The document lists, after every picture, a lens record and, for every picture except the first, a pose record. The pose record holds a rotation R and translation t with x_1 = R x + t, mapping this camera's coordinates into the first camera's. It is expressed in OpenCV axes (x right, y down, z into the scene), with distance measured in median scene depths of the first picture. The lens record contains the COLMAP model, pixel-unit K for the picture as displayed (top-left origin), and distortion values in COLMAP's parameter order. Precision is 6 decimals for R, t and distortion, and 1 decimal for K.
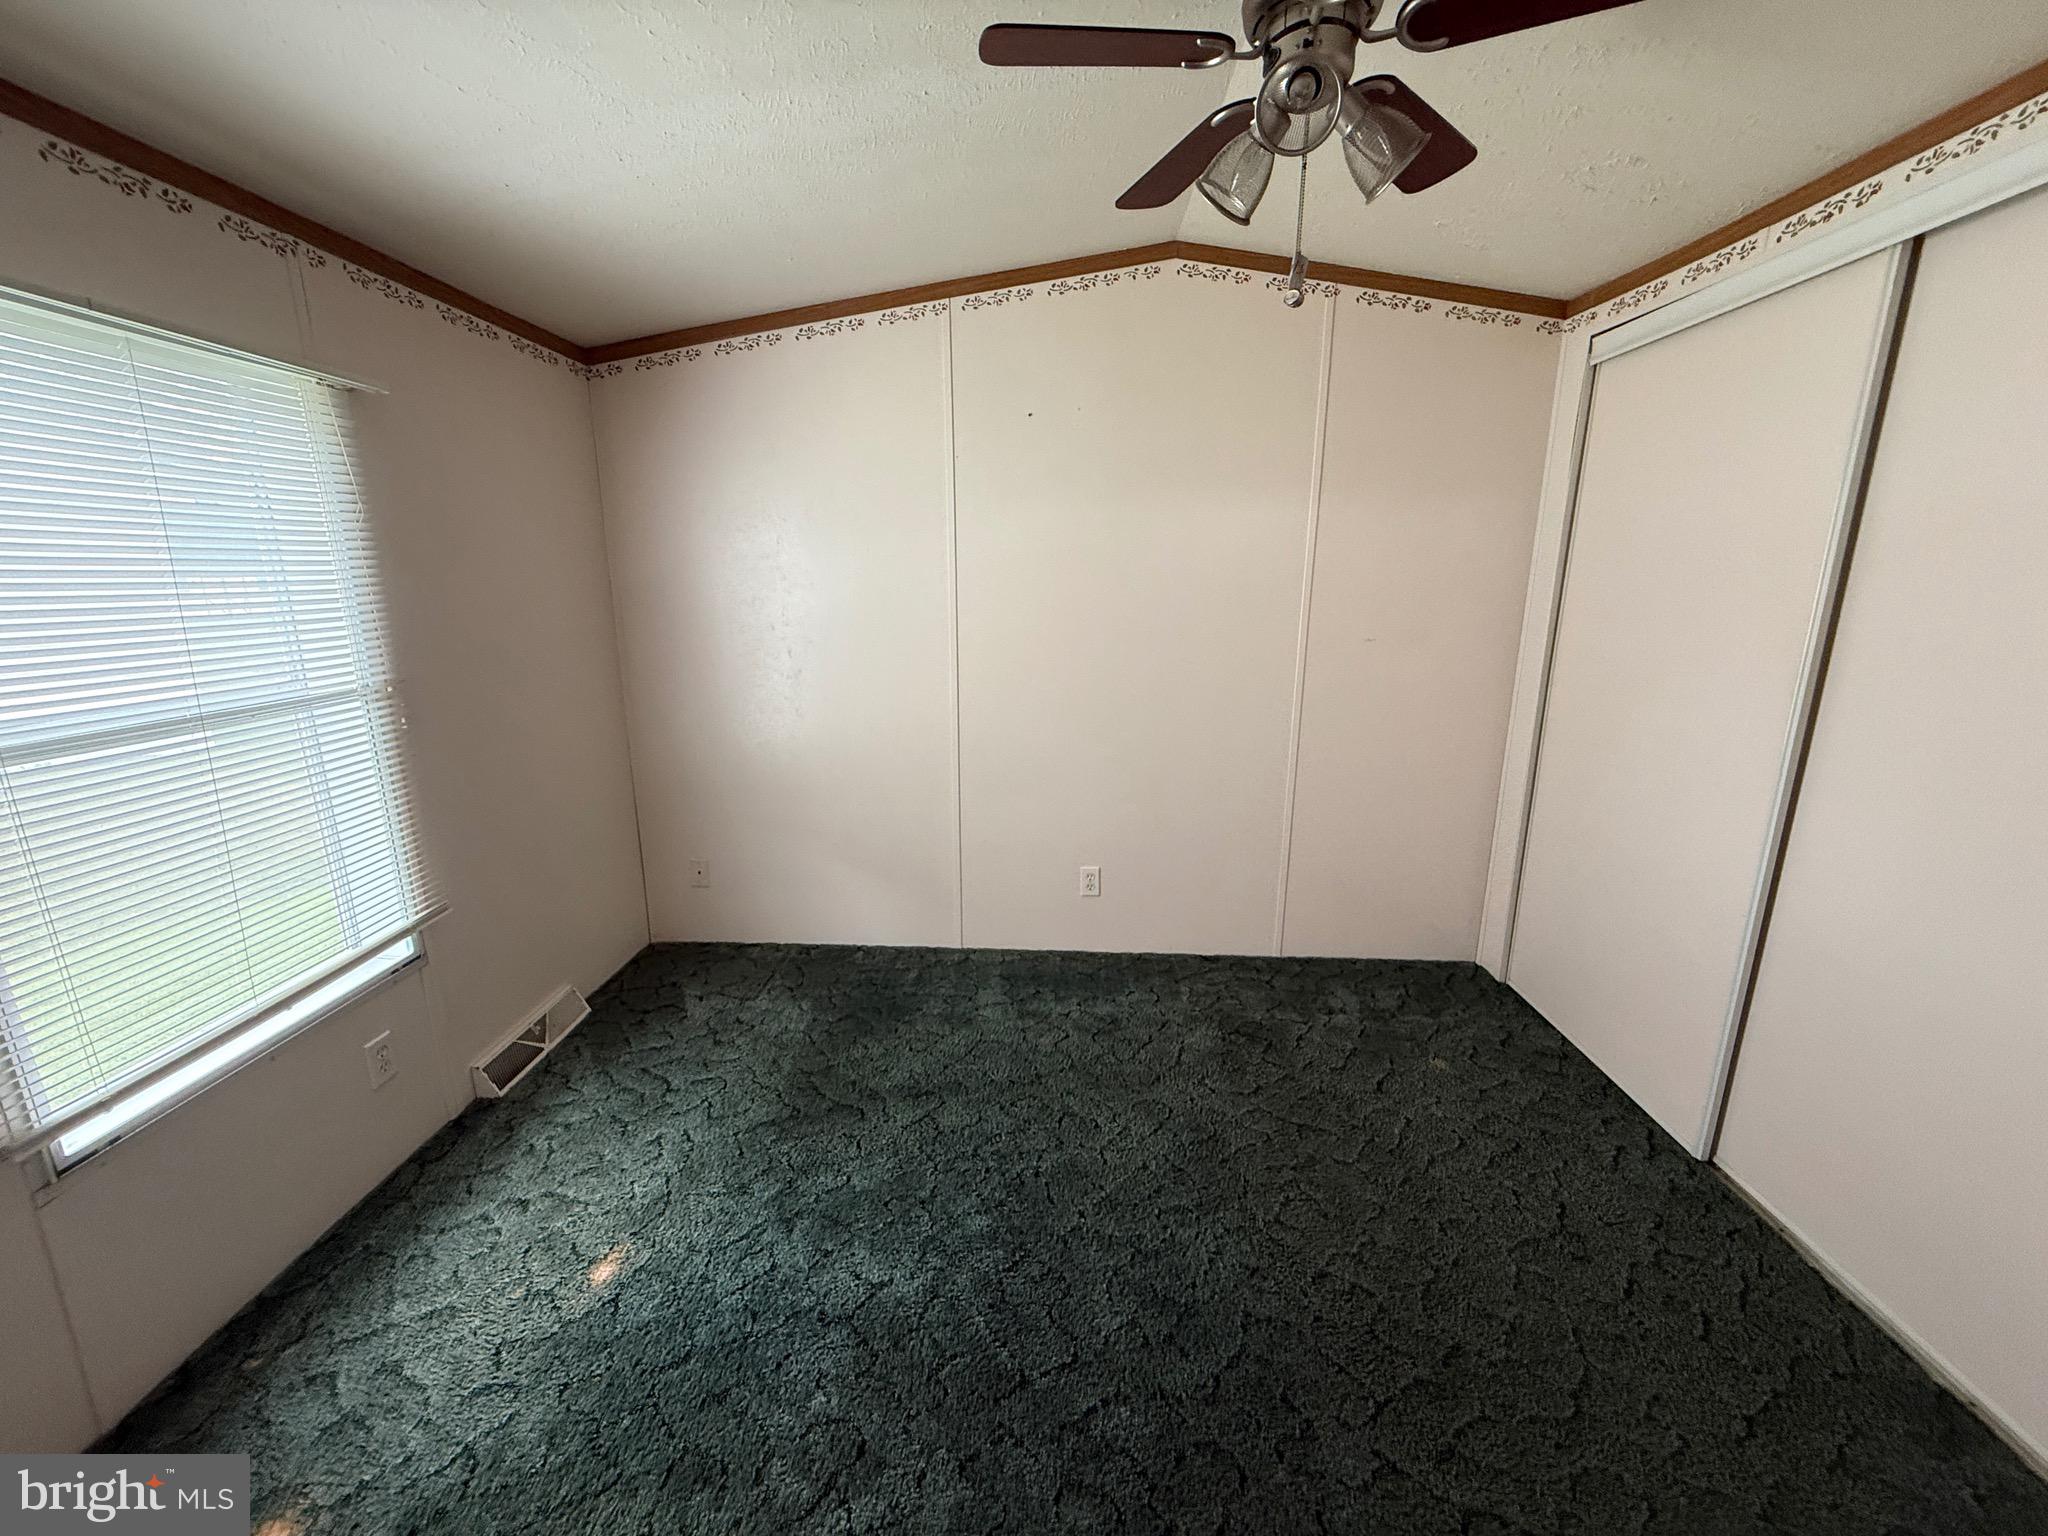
lens RADIAL K [[815.0, 0, 1024.0], [0, 815.0, 768.0], [0, 0, 1]] dist [0.001675, -0.000253]
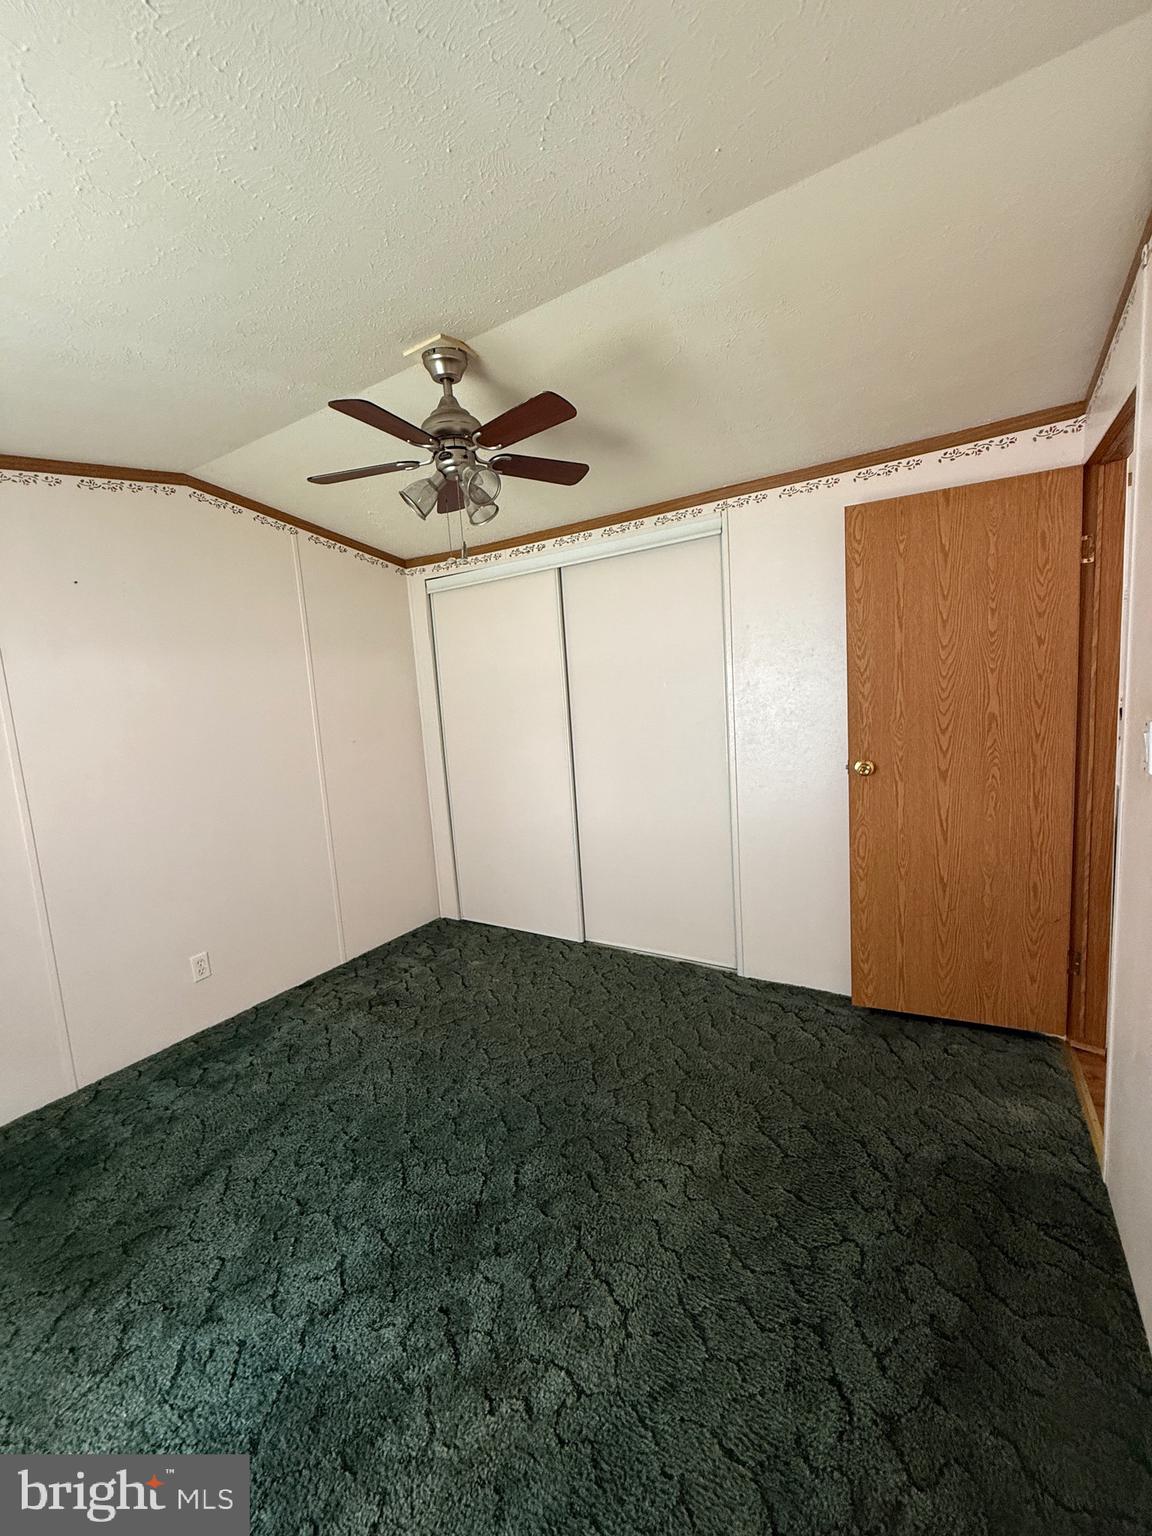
lens RADIAL K [[609.1, 0, 573.0], [0, 609.1, 768.9], [0, 0, 1]] dist [0.000464, -0.000112]
pose [[0.491105, -0.144037, 0.859110, -0.498704], [0.265639, 0.964023, 0.009775, -0.003813], [-0.829610, 0.223413, 0.511698, 0.047270]]
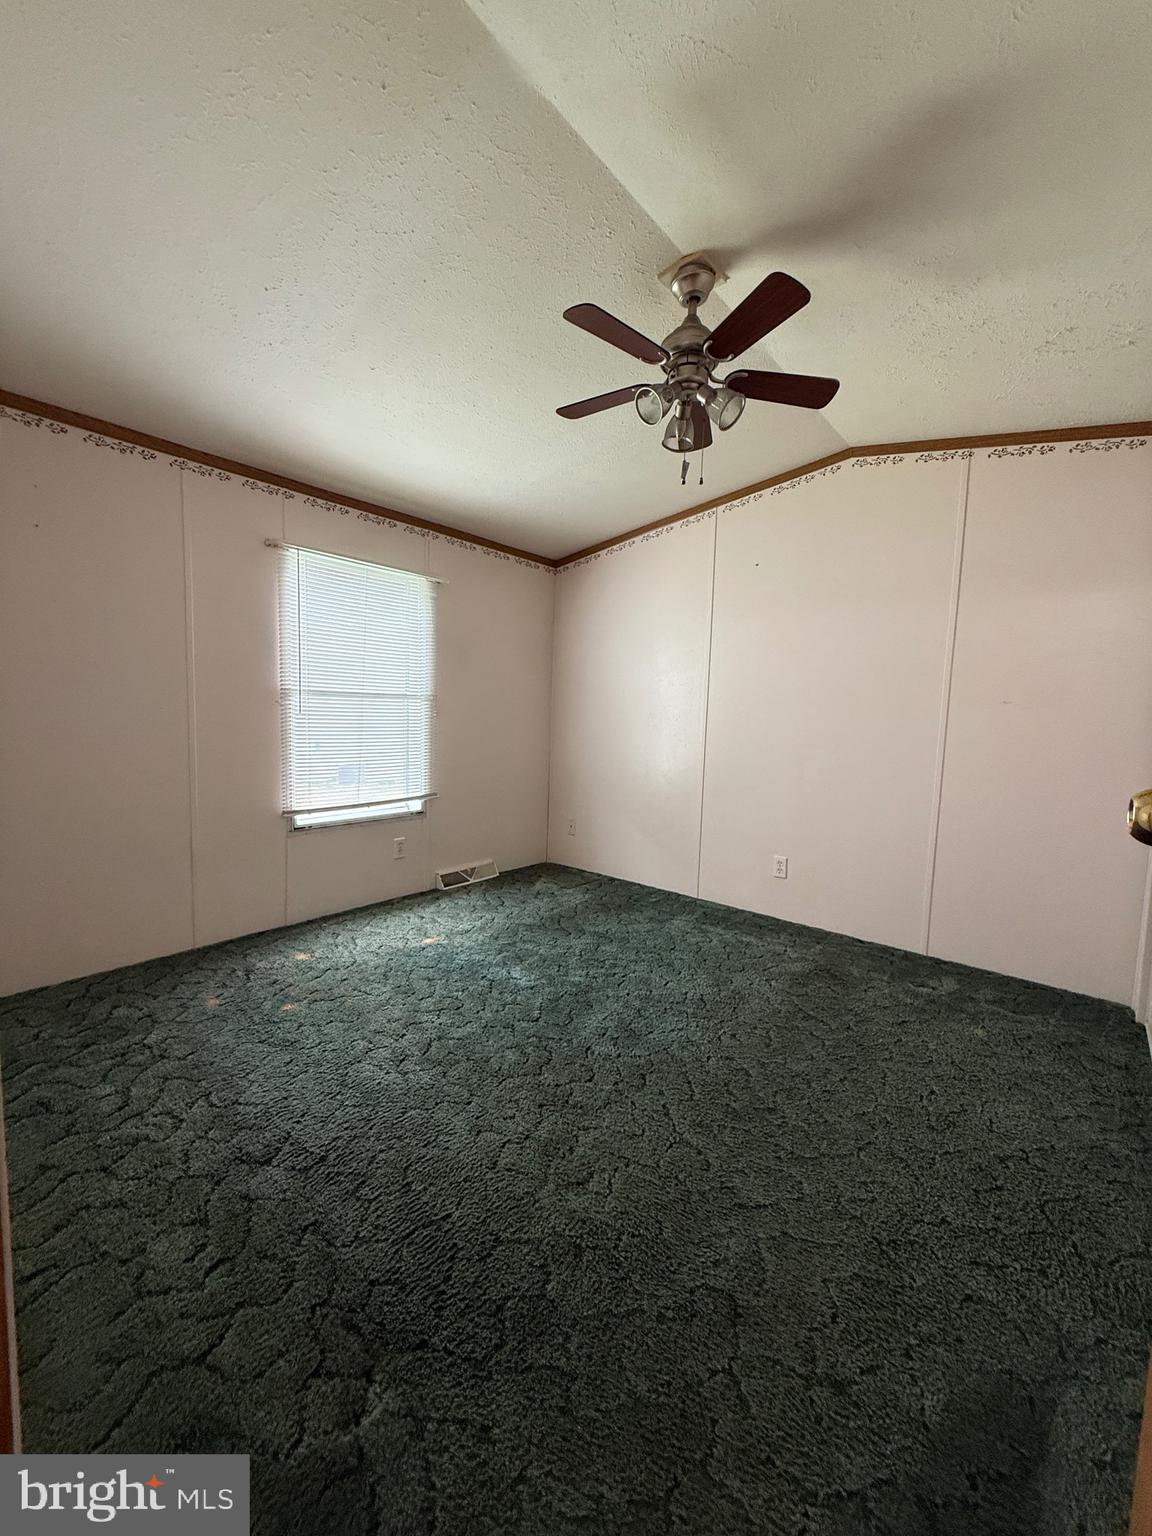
lens RADIAL K [[611.2, 0, 575.5], [0, 611.2, 763.6], [0, 0, 1]] dist [0.001675, -0.000253]
pose [[0.794599, 0.075640, -0.602405, 0.582378], [-0.171432, 0.979786, -0.103101, 0.179619], [0.582429, 0.185196, 0.791504, -0.140546]]
